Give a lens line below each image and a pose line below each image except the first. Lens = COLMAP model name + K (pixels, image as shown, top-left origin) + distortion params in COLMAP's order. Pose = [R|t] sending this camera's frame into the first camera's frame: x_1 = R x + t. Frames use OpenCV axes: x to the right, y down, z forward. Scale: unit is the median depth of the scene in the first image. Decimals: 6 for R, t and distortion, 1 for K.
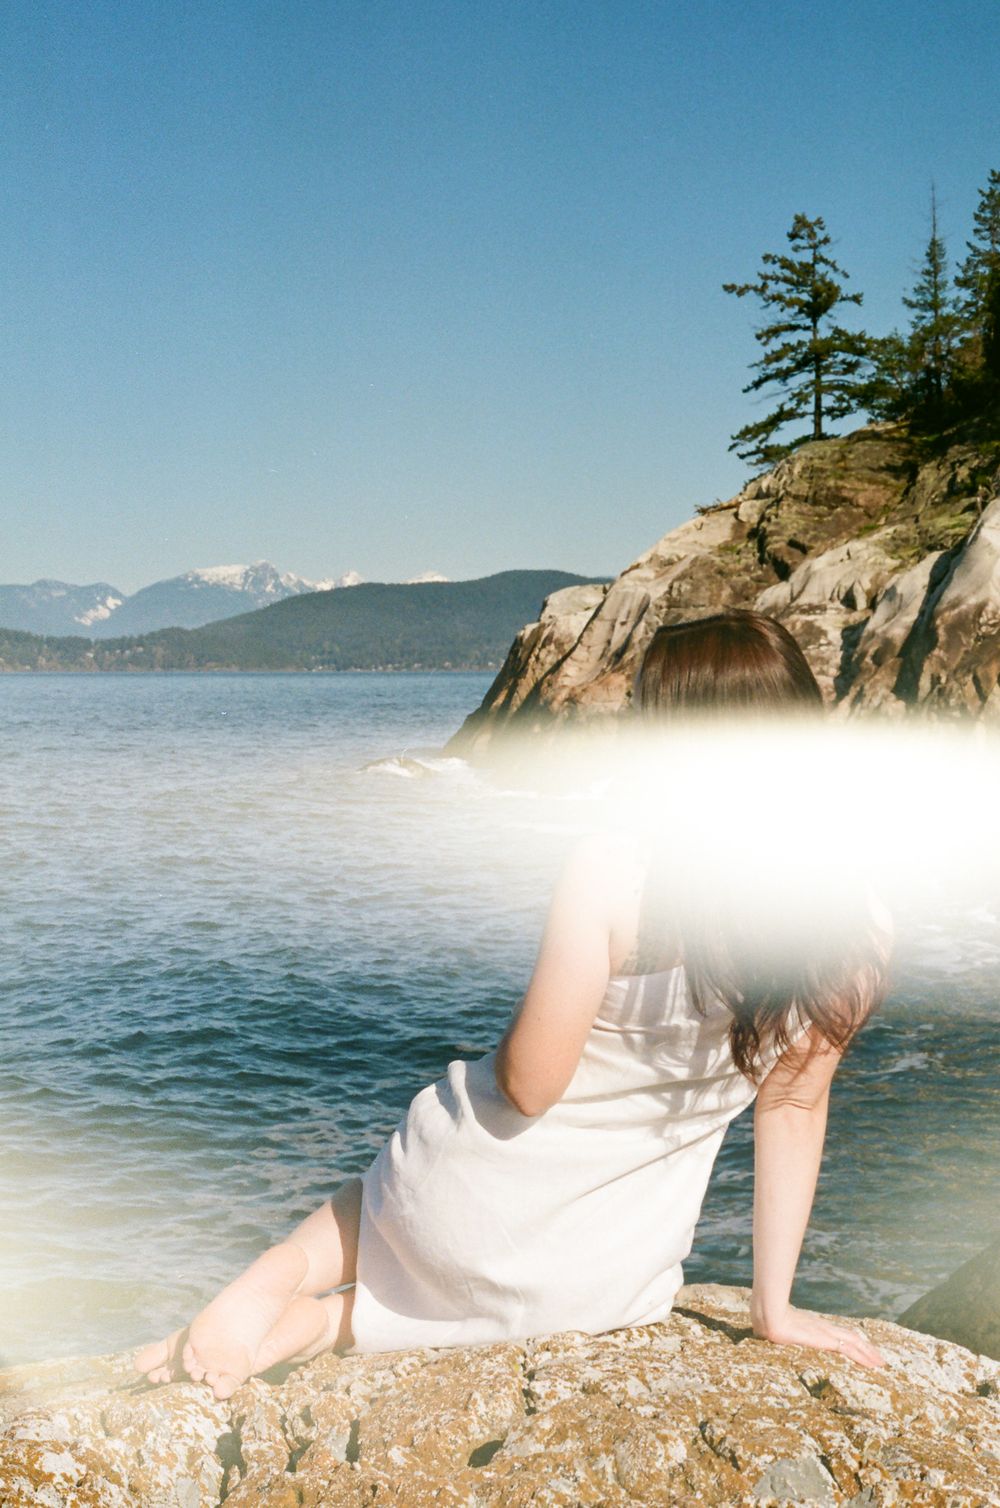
lens RADIAL K [[2232.1, 0, 554.7], [0, 2232.1, 784.5], [0, 0, 1]] dist [-0.066917, 0.000620]
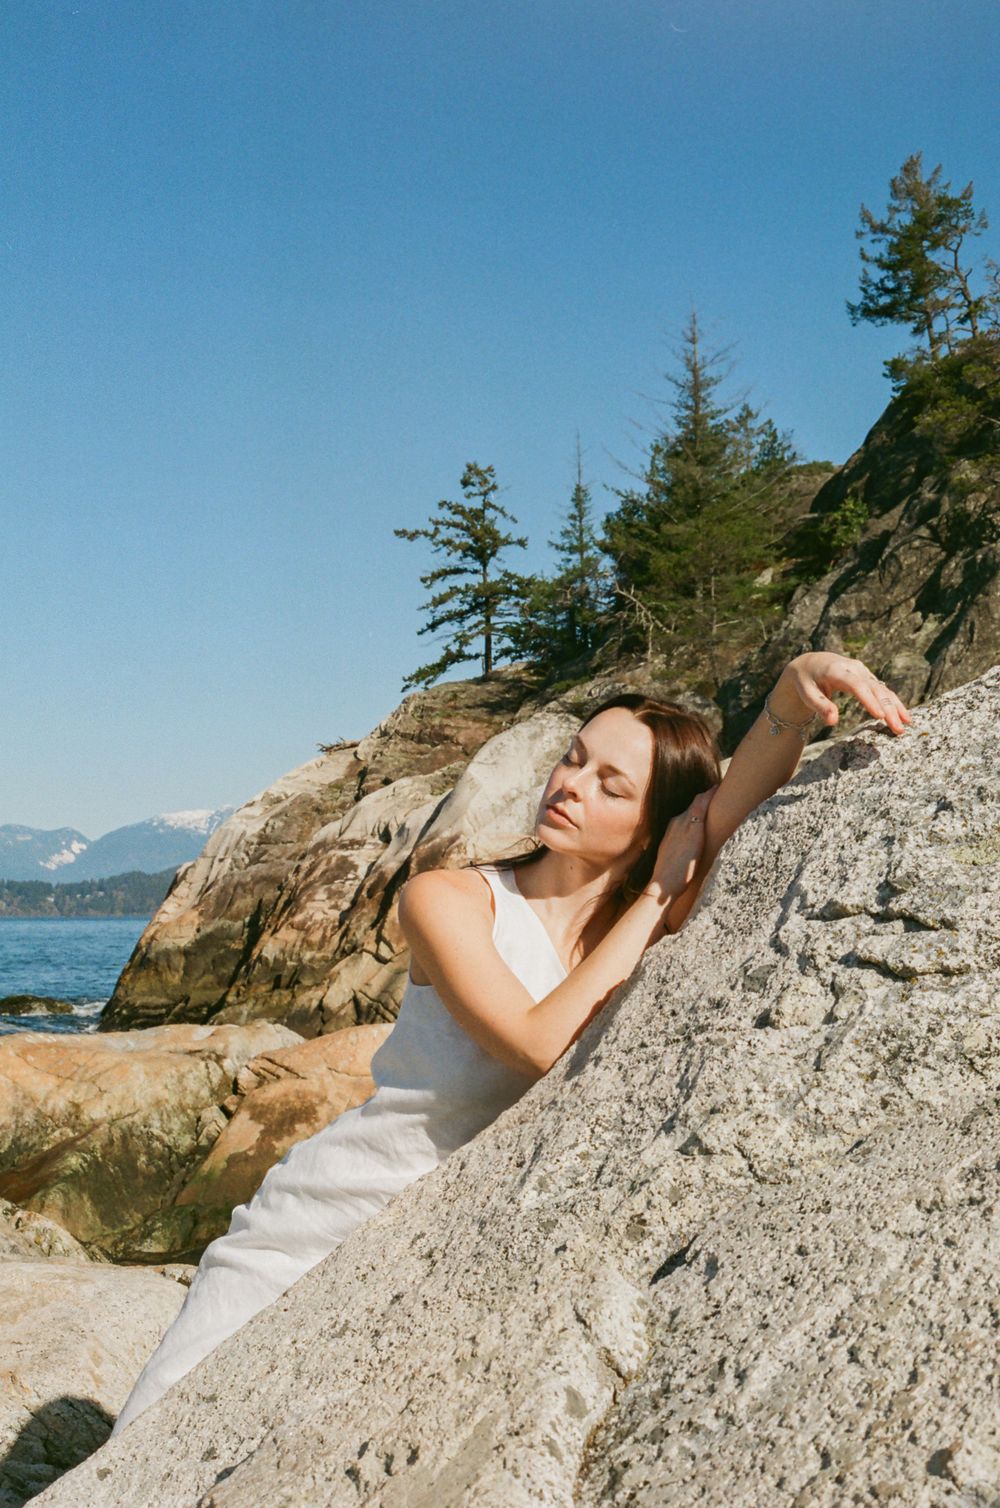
lens RADIAL K [[2232.1, 0, 554.7], [0, 2232.1, 784.5], [0, 0, 1]] dist [-0.066917, 0.000620]
pose [[0.999935, 0.000366, 0.011413, 0.165557], [0.000902, 0.993837, -0.110851, 0.005100], [-0.011383, 0.110854, 0.993772, -0.002381]]
